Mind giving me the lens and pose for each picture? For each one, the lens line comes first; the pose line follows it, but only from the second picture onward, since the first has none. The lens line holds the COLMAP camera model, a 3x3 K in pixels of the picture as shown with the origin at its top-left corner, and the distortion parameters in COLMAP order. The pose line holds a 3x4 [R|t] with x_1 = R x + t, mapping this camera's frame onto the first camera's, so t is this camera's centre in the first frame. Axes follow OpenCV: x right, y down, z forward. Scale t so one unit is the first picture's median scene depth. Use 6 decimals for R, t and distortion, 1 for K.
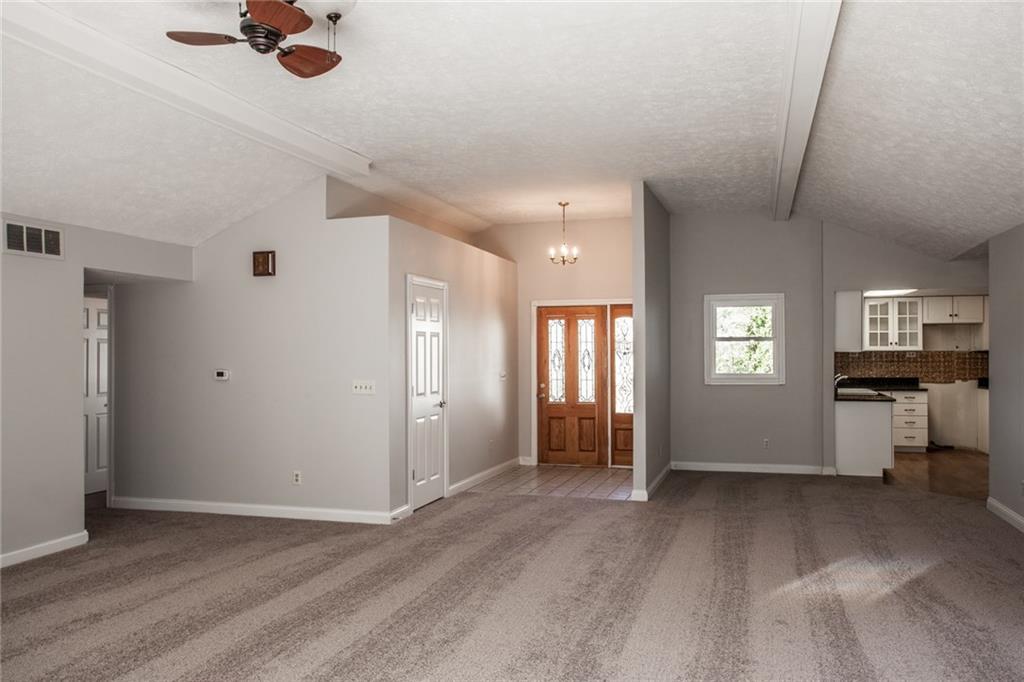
lens RADIAL K [[800.5, 0, 512.0], [0, 800.5, 341.0], [0, 0, 1]] dist [-0.007718, -0.000208]
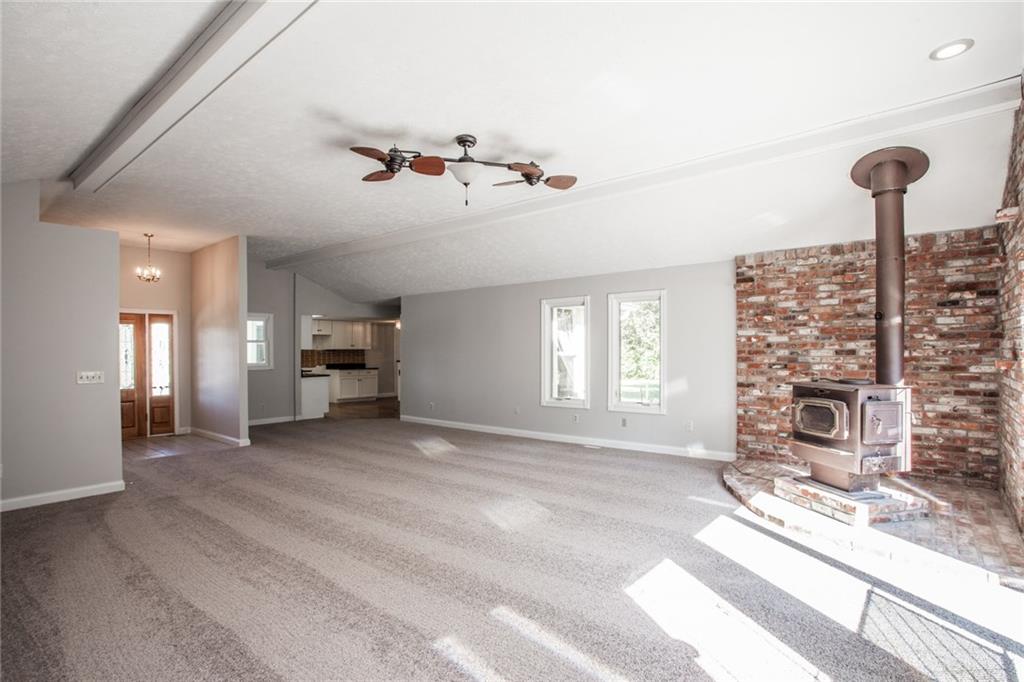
lens RADIAL K [[523.8, 0, 535.4], [0, 523.8, 347.8], [0, 0, 1]] dist [-0.025288, 0.000591]
pose [[0.362013, 0.004514, 0.932162, -0.396144], [-0.004712, 0.999984, -0.003012, 0.009052], [-0.932161, -0.003302, 0.362029, 0.087776]]
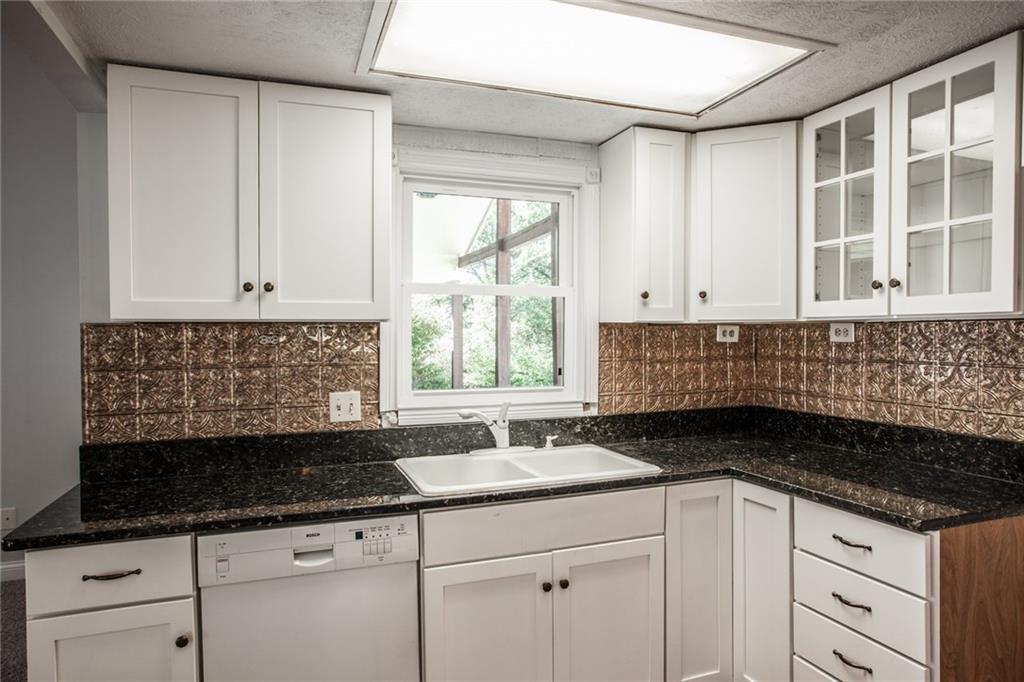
lens RADIAL K [[654.5, 0, 512.0], [0, 654.5, 341.0], [0, 0, 1]] dist [-0.045887, 0.000854]
pose [[0.615042, 0.010124, -0.788429, 0.558188], [0.008724, 0.999769, 0.019643, 0.014522], [0.788446, -0.018959, 0.614812, 0.808859]]
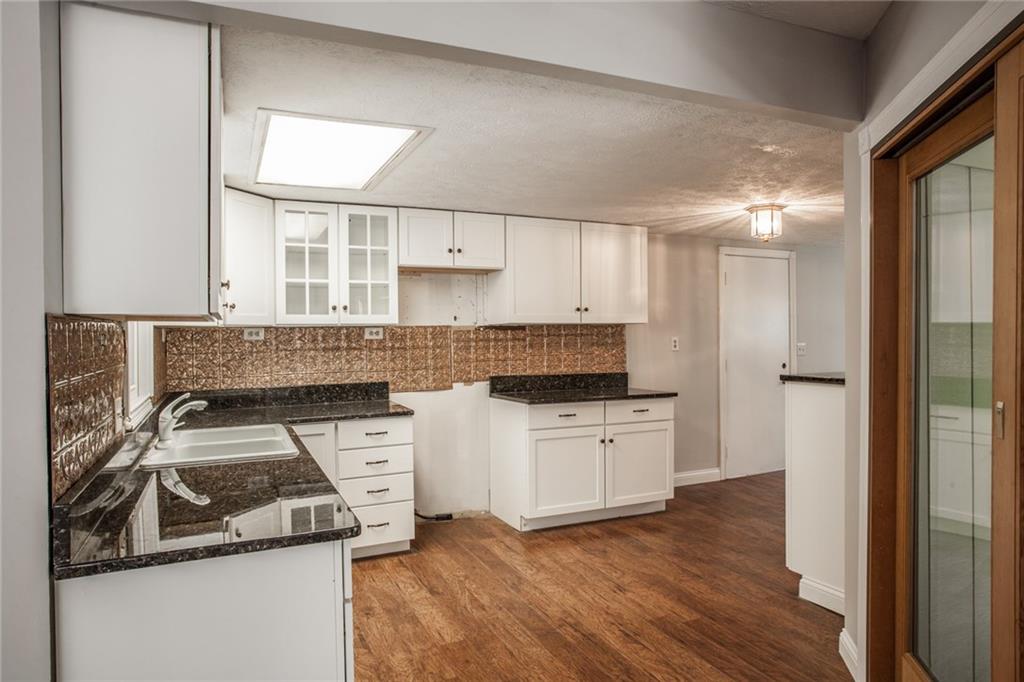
lens RADIAL K [[654.5, 0, 512.0], [0, 654.5, 341.0], [0, 0, 1]] dist [-0.045887, 0.000854]
pose [[0.756986, -0.014643, 0.653267, 0.317475], [0.002348, 0.999803, 0.019690, 0.014324], [-0.653427, -0.013371, 0.756871, 0.672154]]
